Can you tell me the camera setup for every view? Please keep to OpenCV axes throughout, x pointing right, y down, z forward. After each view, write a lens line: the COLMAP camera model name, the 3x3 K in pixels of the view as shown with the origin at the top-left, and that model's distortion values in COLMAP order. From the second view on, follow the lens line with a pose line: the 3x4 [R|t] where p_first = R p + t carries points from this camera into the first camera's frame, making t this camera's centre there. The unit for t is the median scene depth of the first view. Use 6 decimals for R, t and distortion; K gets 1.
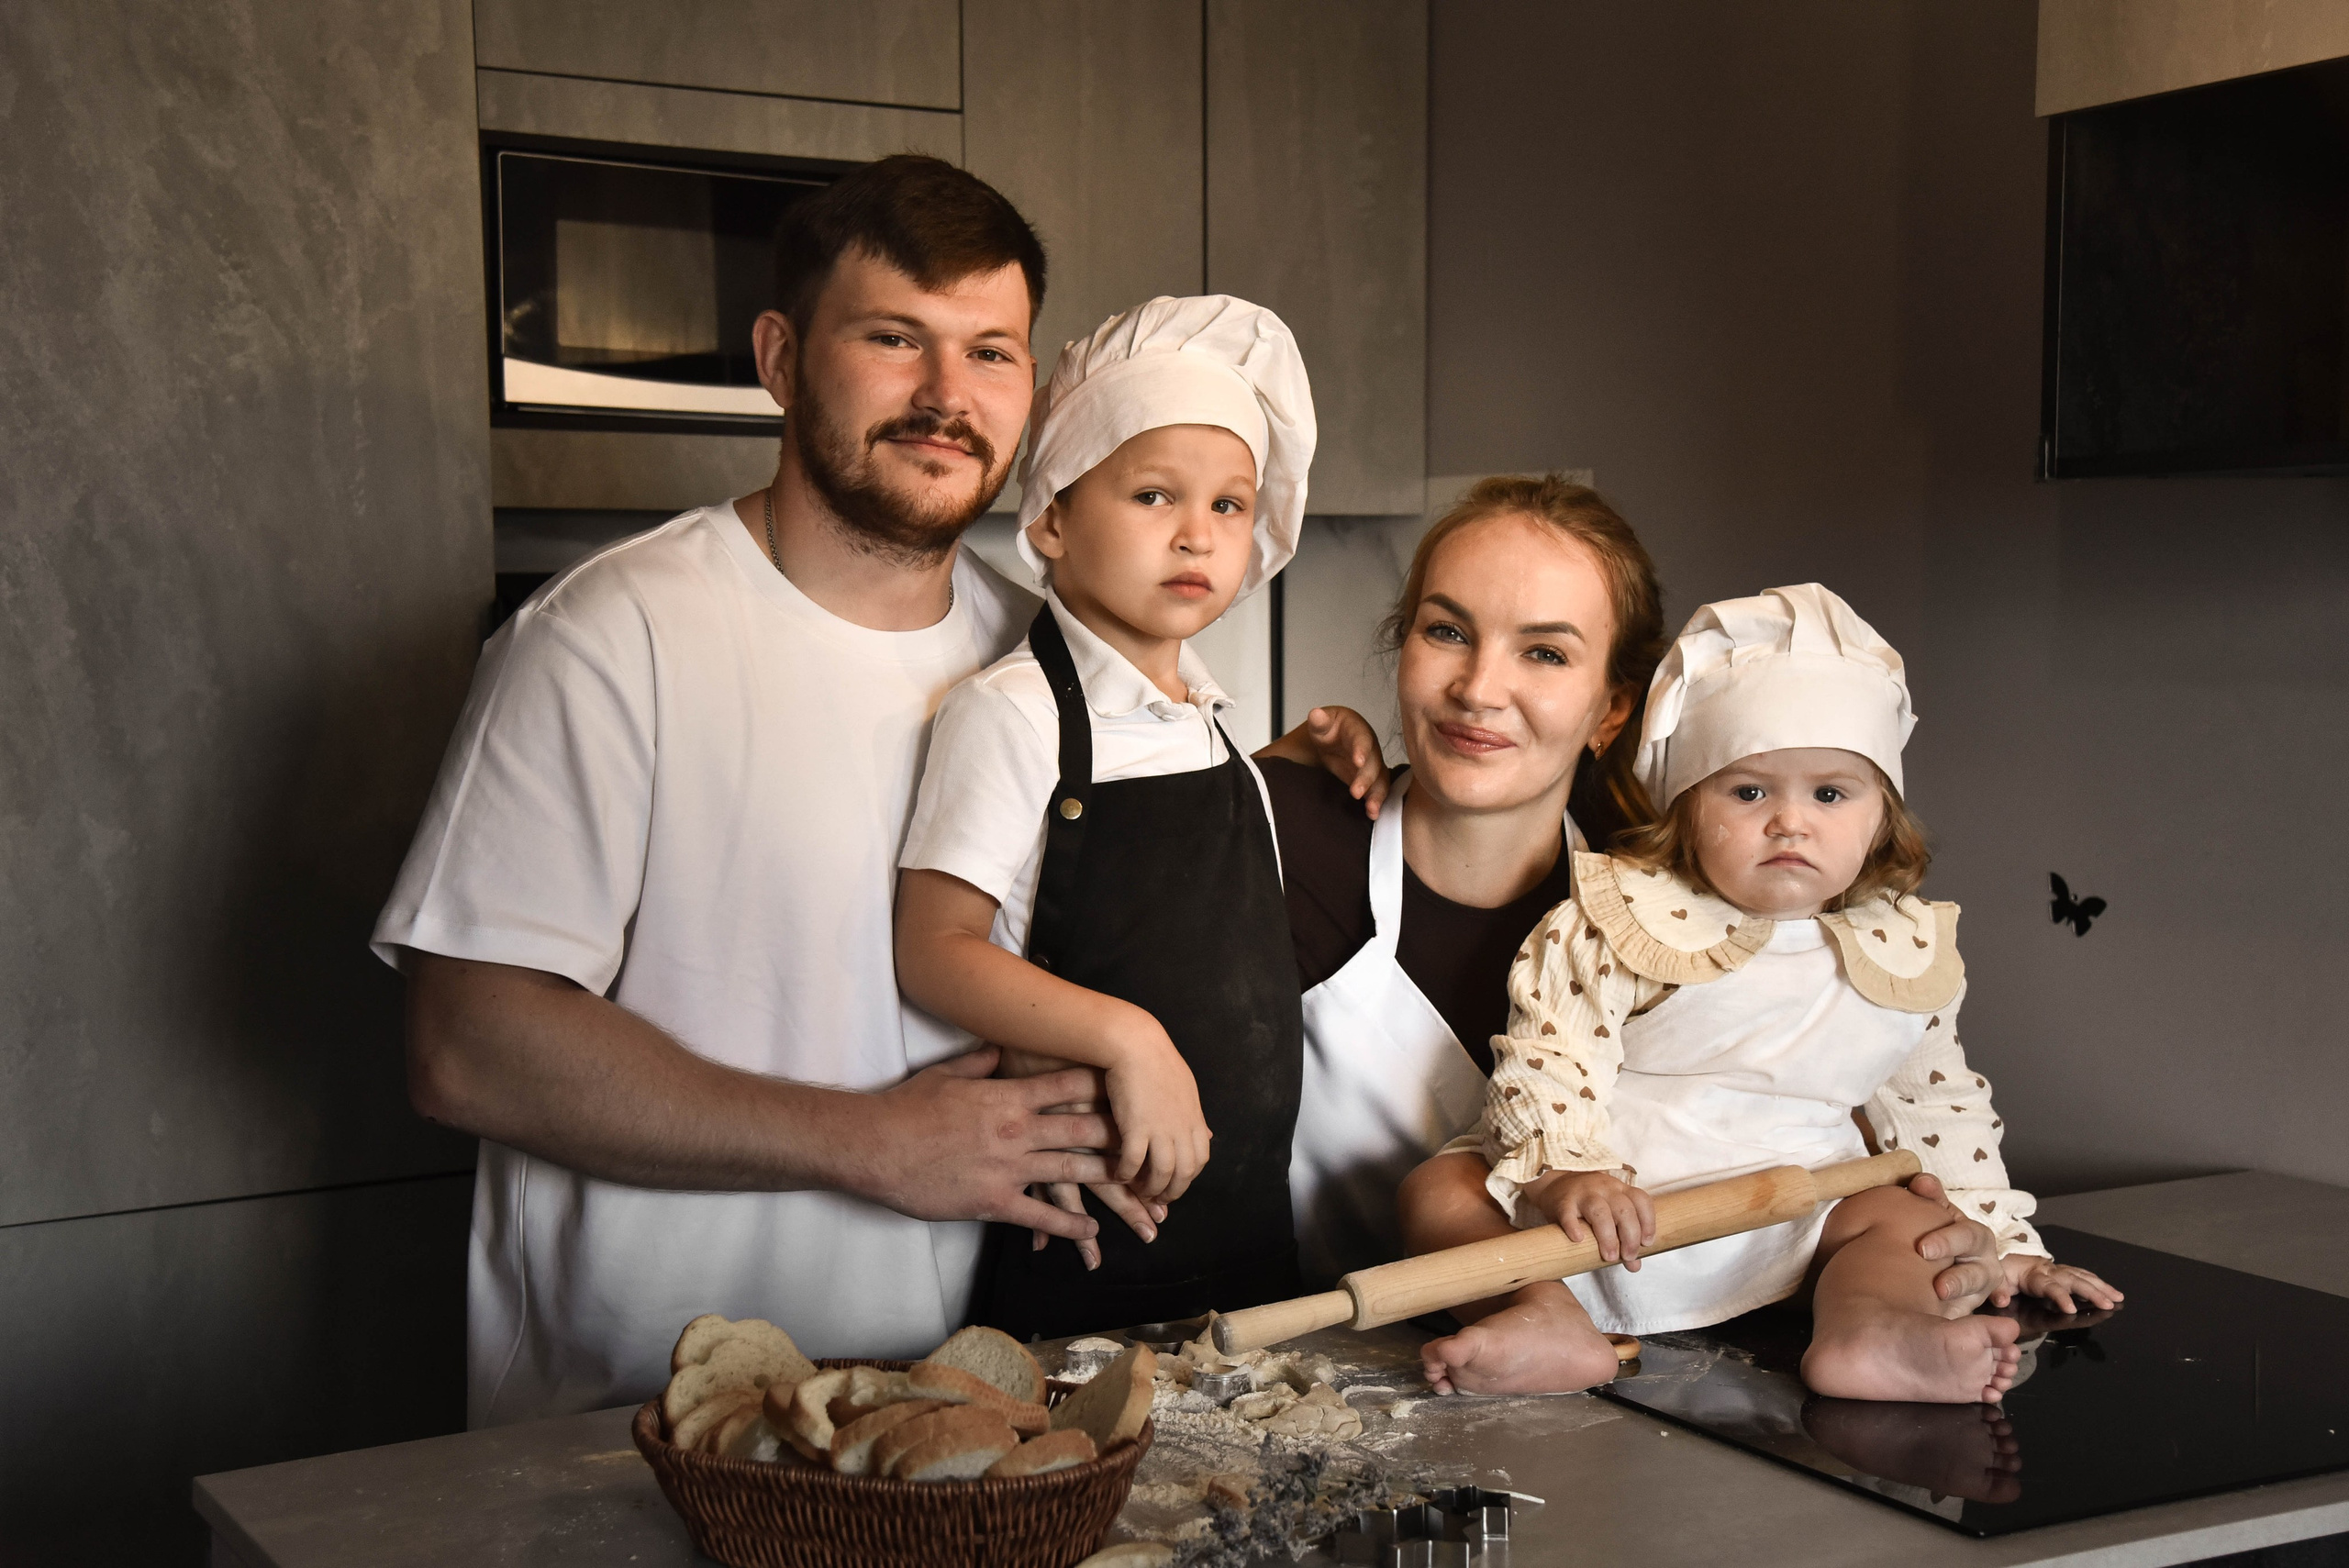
lens RADIAL K [[3064.2, 0, 1174.5], [0, 3064.2, 784.0], [0, 0, 1]] dist [0.186293, 0.079059]
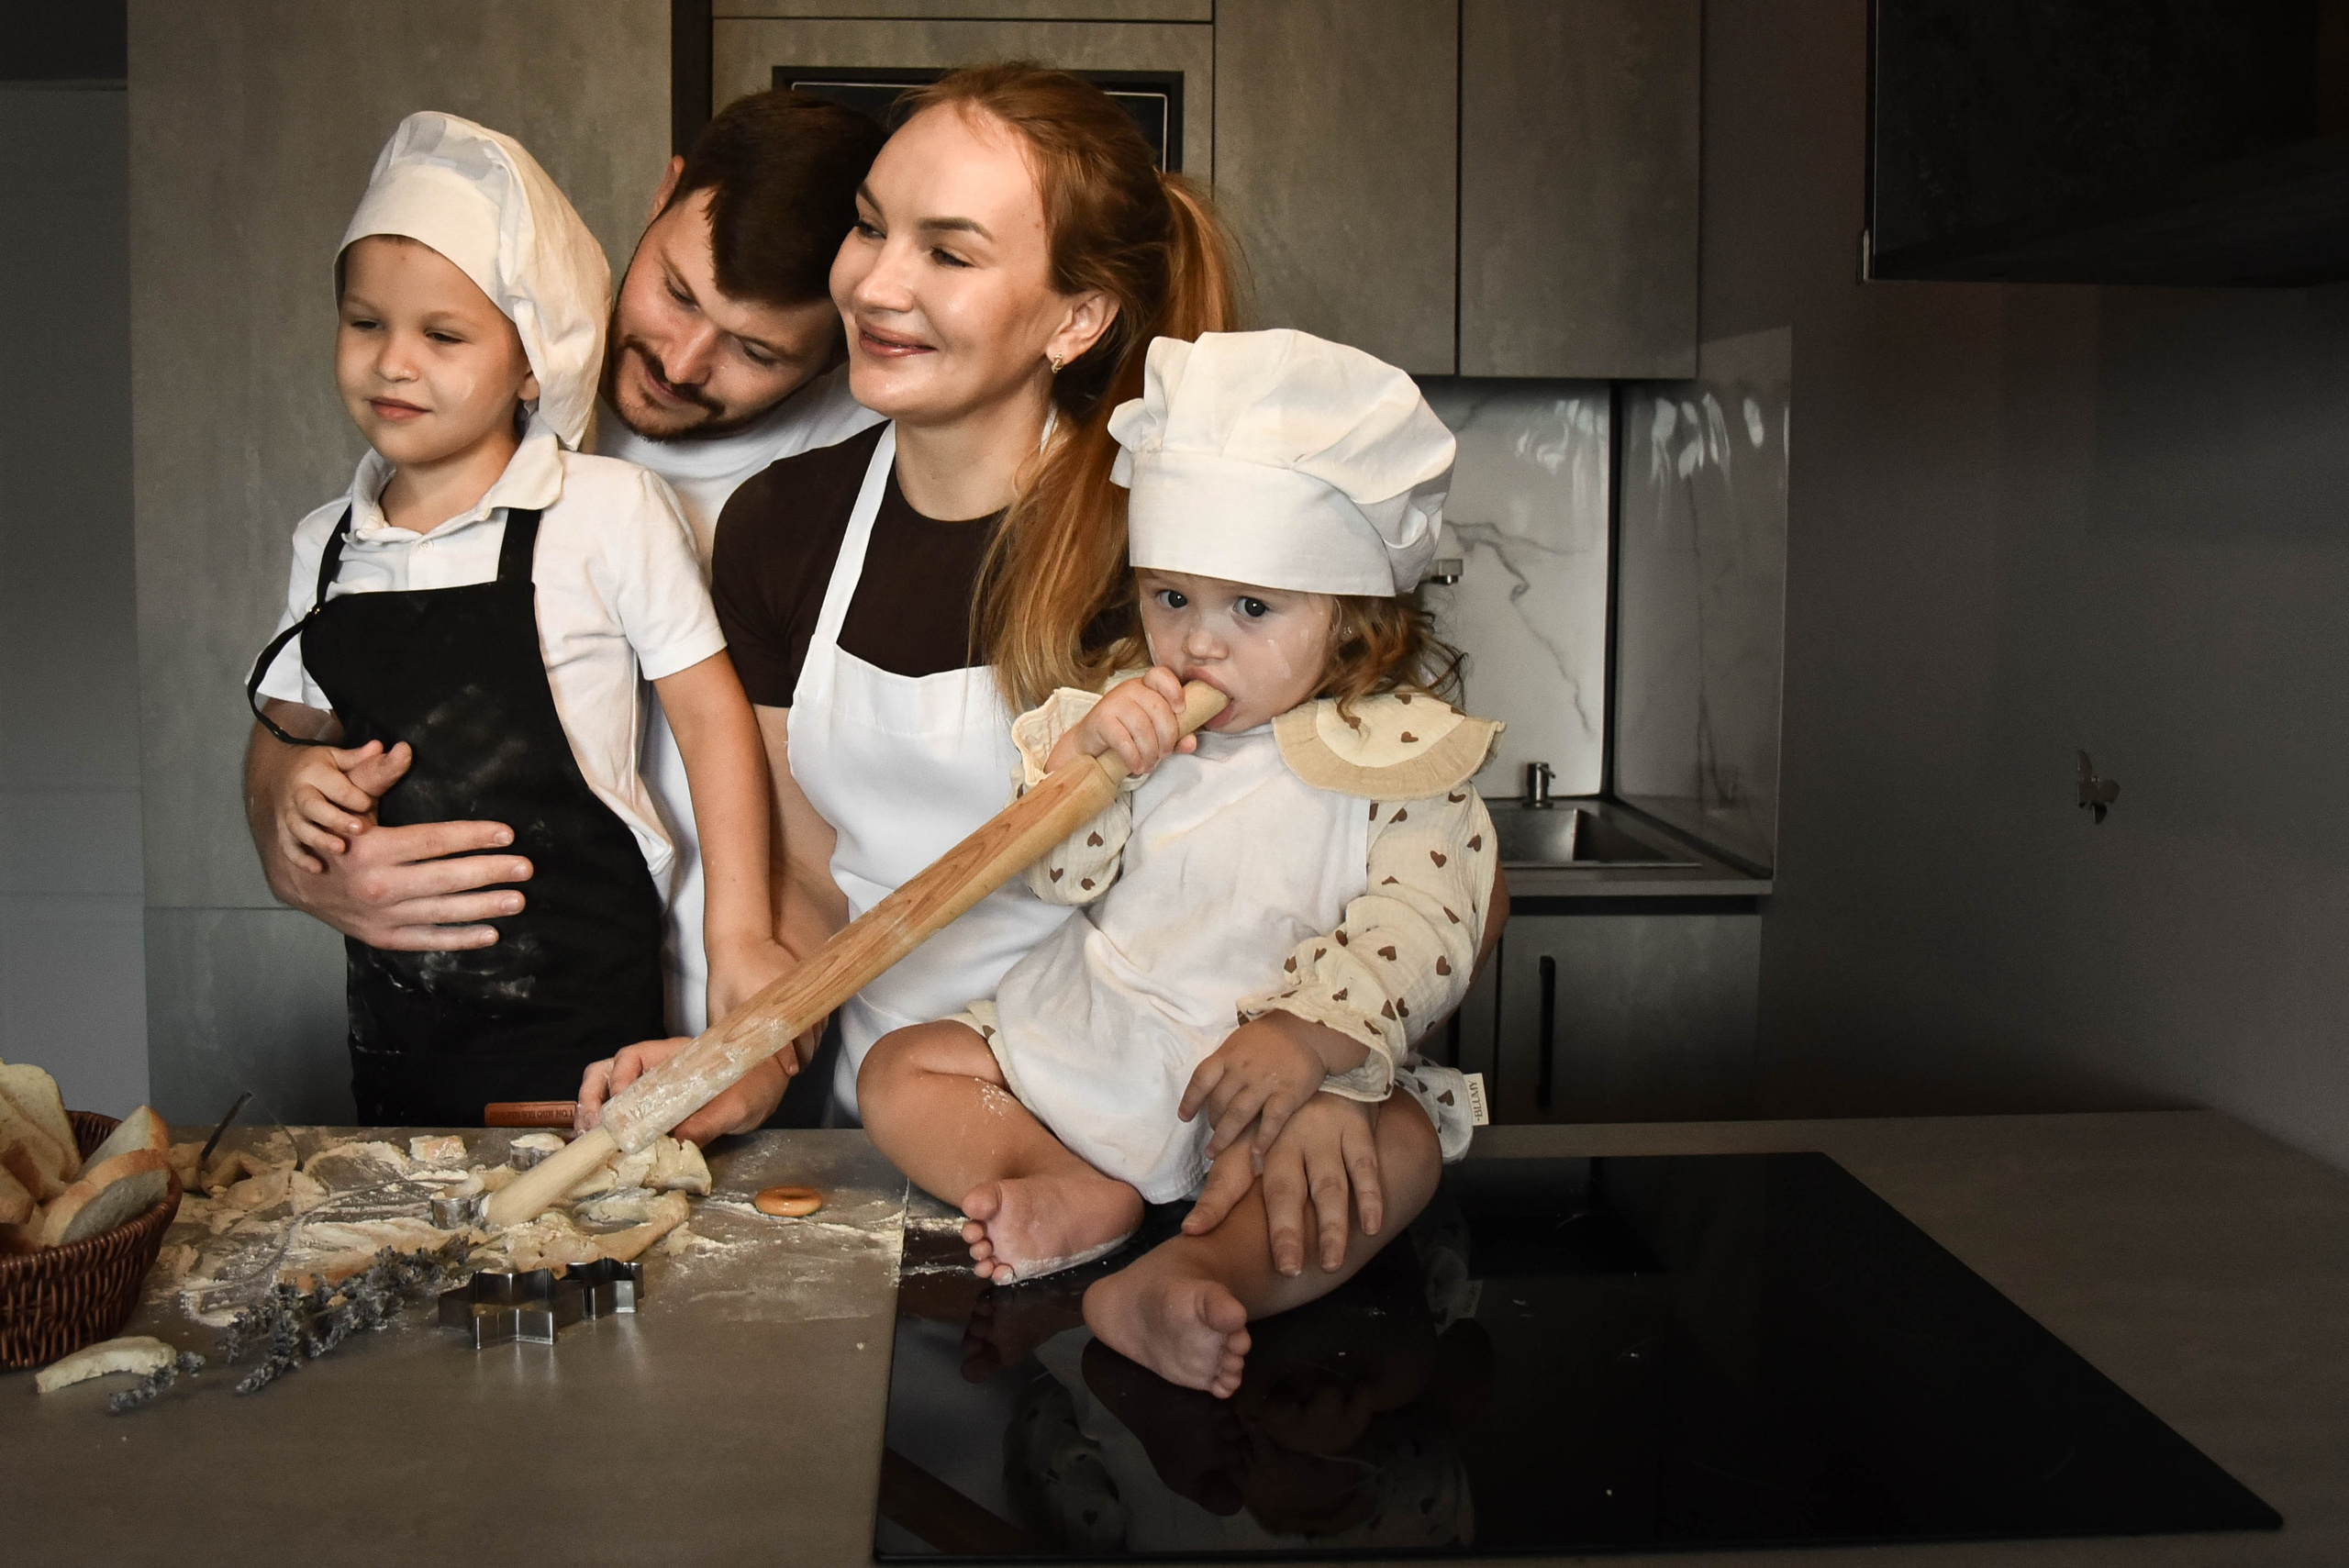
lens RADIAL K [[2185.4, 0, 1036.3], [0, 2185.4, 657.0], [0, 0, 1]] dist [-0.119692, 0.023865]
pose [[0.876554, 0.046354, -0.479066, 0.333923], [-0.042534, 0.998918, 0.018830, 0.003176], [0.479420, 0.003871, 0.877577, 0.349515]]
